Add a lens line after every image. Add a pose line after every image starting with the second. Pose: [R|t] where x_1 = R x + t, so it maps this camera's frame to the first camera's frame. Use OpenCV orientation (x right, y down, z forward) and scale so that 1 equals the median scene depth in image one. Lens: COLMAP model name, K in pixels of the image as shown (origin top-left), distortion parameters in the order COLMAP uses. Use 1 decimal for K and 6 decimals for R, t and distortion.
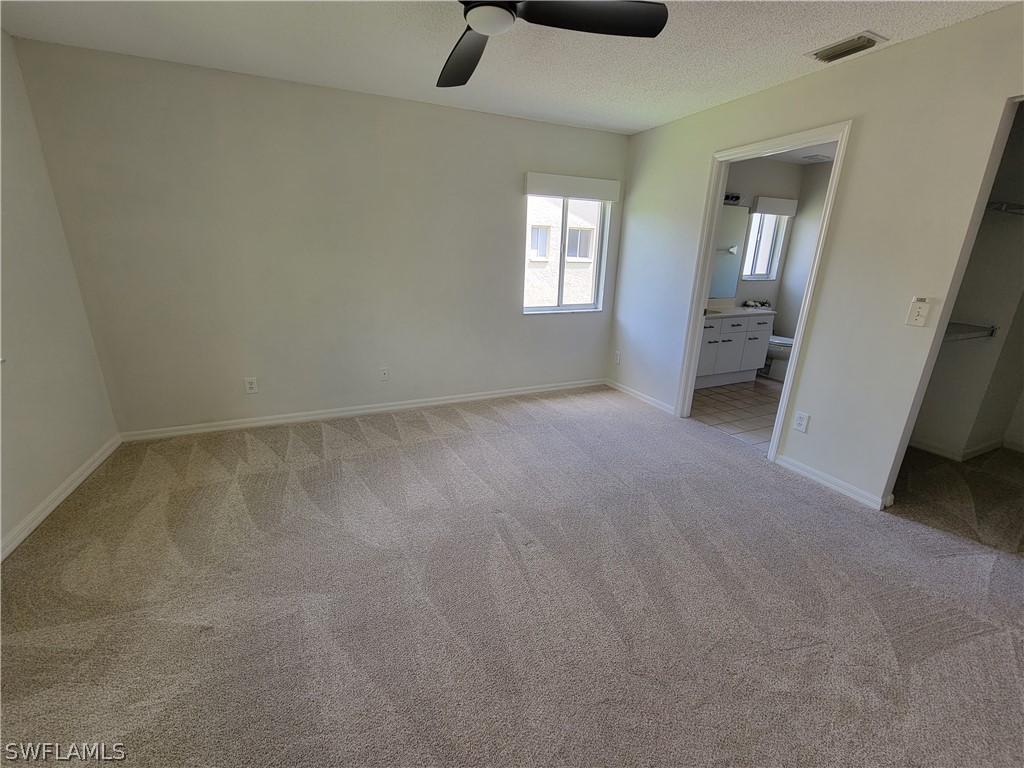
lens RADIAL K [[418.6, 0, 505.4], [0, 418.6, 382.2], [0, 0, 1]] dist [-0.001799, -0.000517]
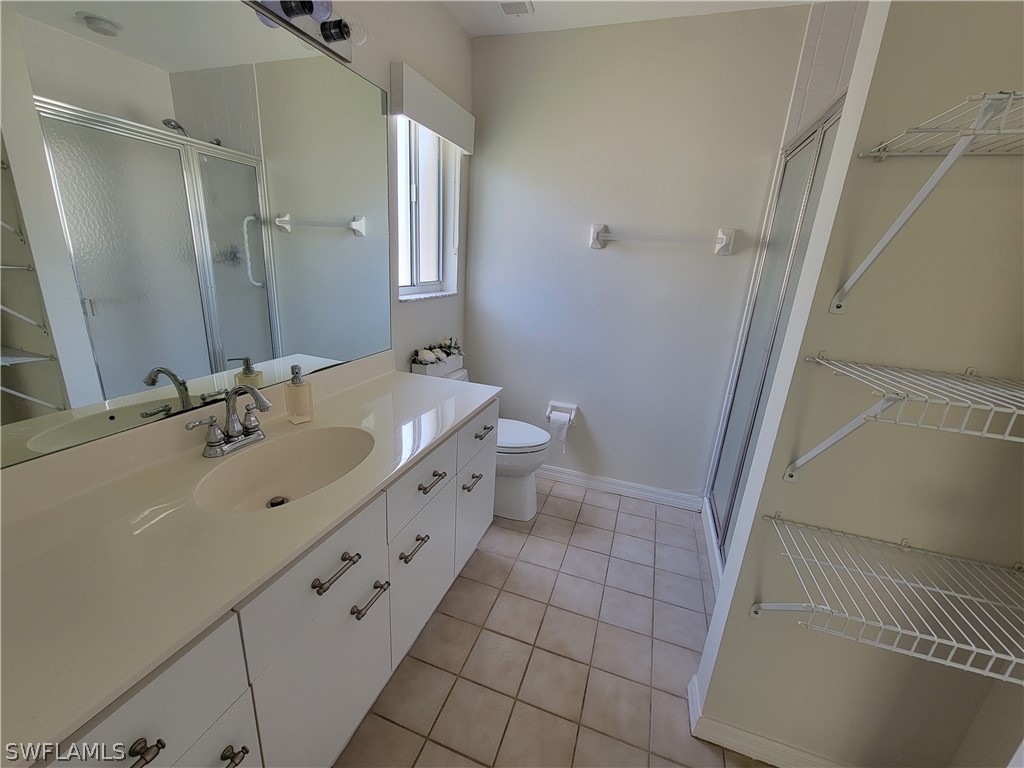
lens RADIAL K [[418.6, 0, 505.4], [0, 418.6, 382.2], [0, 0, 1]] dist [-0.001799, -0.000517]
pose [[0.678685, -0.188807, 0.709745, 0.338326], [0.173588, 0.980247, 0.094775, -0.187679], [-0.713620, 0.058881, 0.698054, 0.652486]]
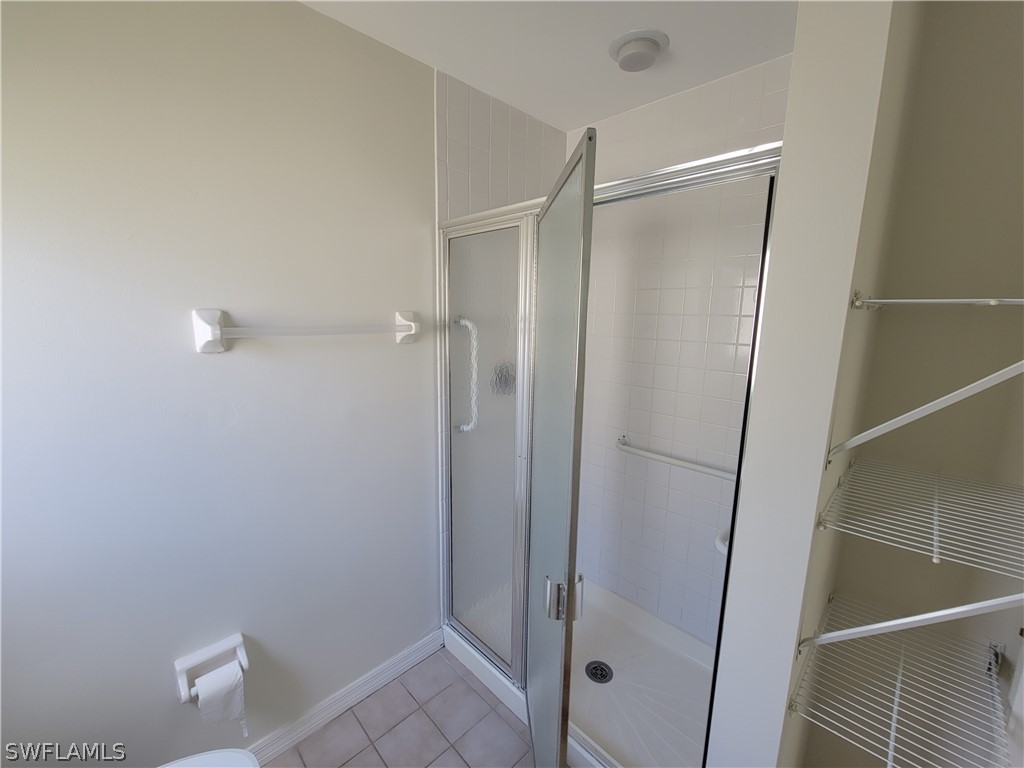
lens RADIAL K [[418.6, 0, 505.4], [0, 418.6, 382.2], [0, 0, 1]] dist [-0.001799, -0.000517]
pose [[-0.350223, -0.176902, 0.919810, 0.449623], [0.271279, 0.920759, 0.280376, -0.262301], [-0.896522, 0.347719, -0.274481, 0.784703]]
